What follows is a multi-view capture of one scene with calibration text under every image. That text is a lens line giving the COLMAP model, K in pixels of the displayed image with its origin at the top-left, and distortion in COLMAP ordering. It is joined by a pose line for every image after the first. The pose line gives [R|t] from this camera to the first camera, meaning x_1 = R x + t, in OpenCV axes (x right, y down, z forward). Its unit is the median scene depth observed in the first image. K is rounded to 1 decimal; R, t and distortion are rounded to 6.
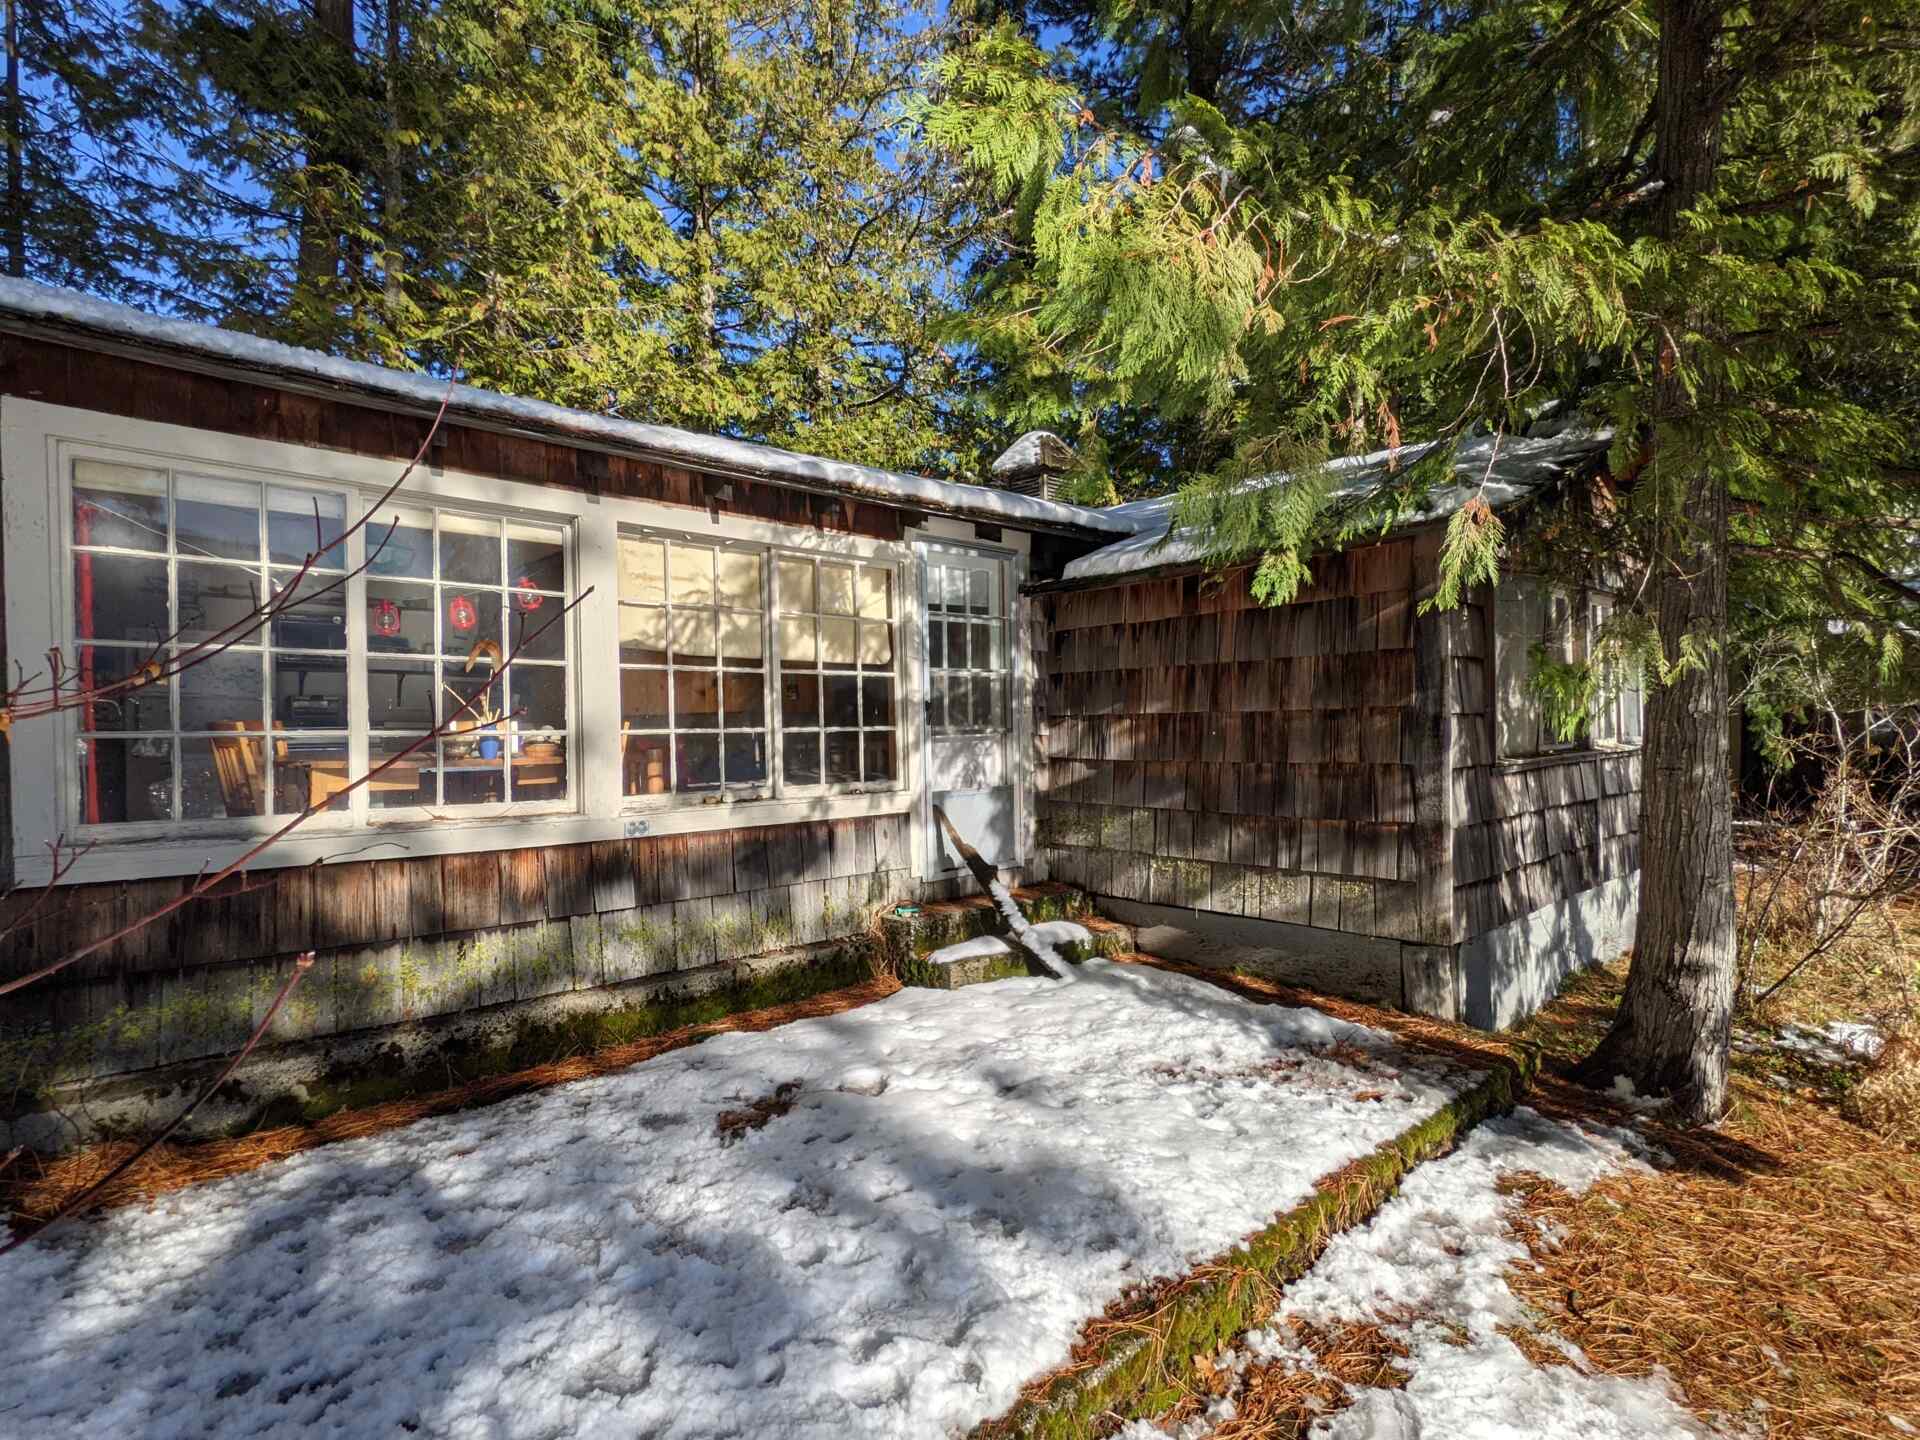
lens RADIAL K [[923.4, 0, 962.8], [0, 923.4, 722.1], [0, 0, 1]] dist [0.002563, 0.000108]
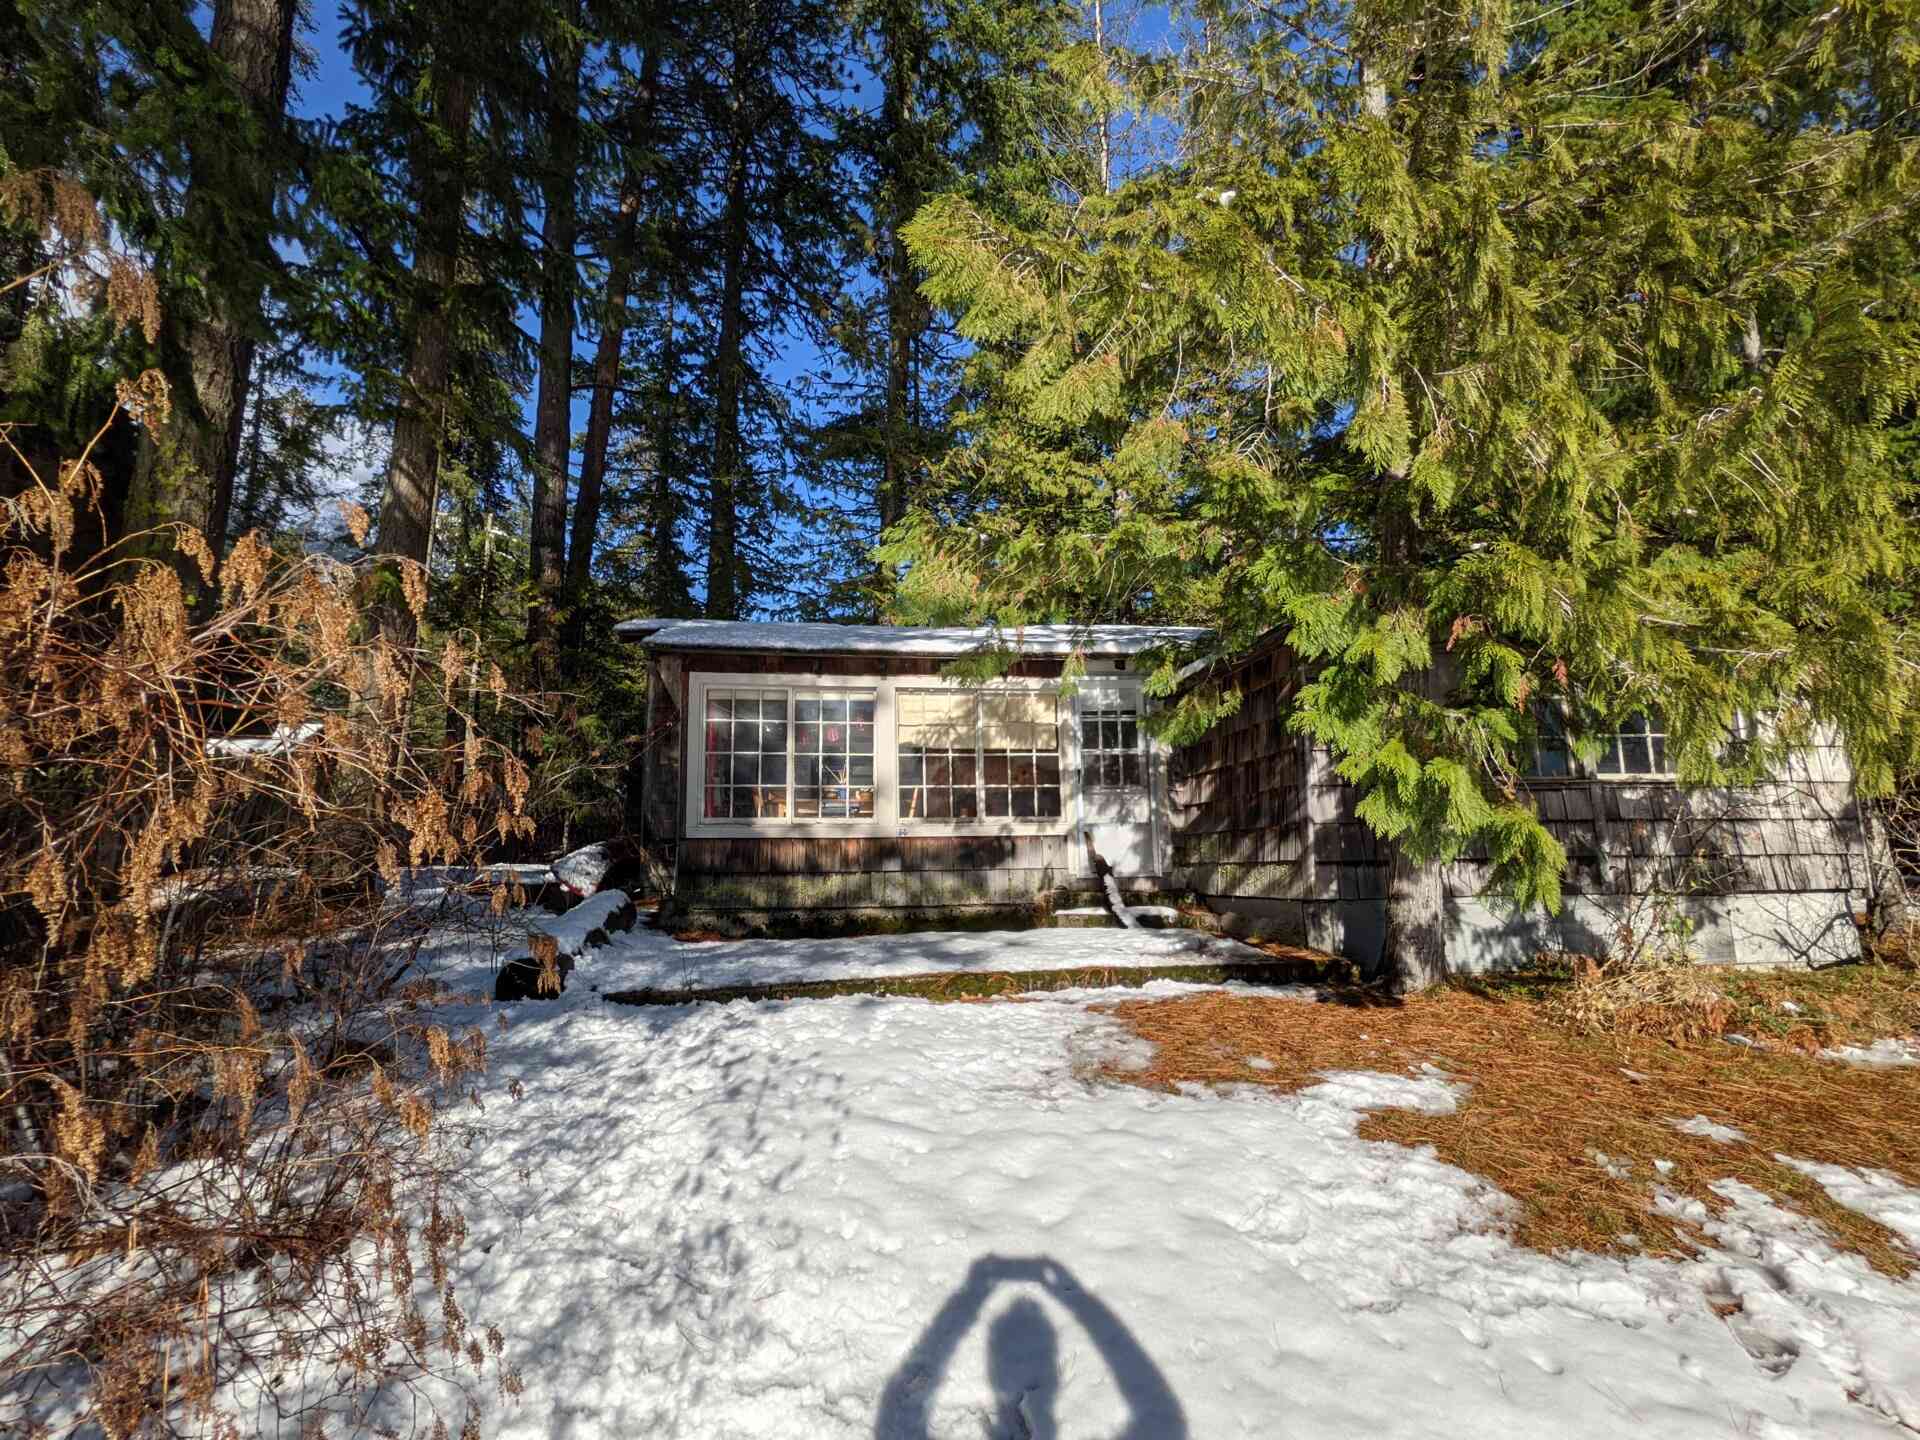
lens RADIAL K [[923.4, 0, 957.4], [0, 923.4, 718.5], [0, 0, 1]] dist [0.002563, 0.000108]
pose [[0.812613, -0.091150, -0.575632, 0.871382], [0.004829, 0.988713, -0.149744, 0.156920], [0.582784, 0.118904, 0.803881, -0.558085]]
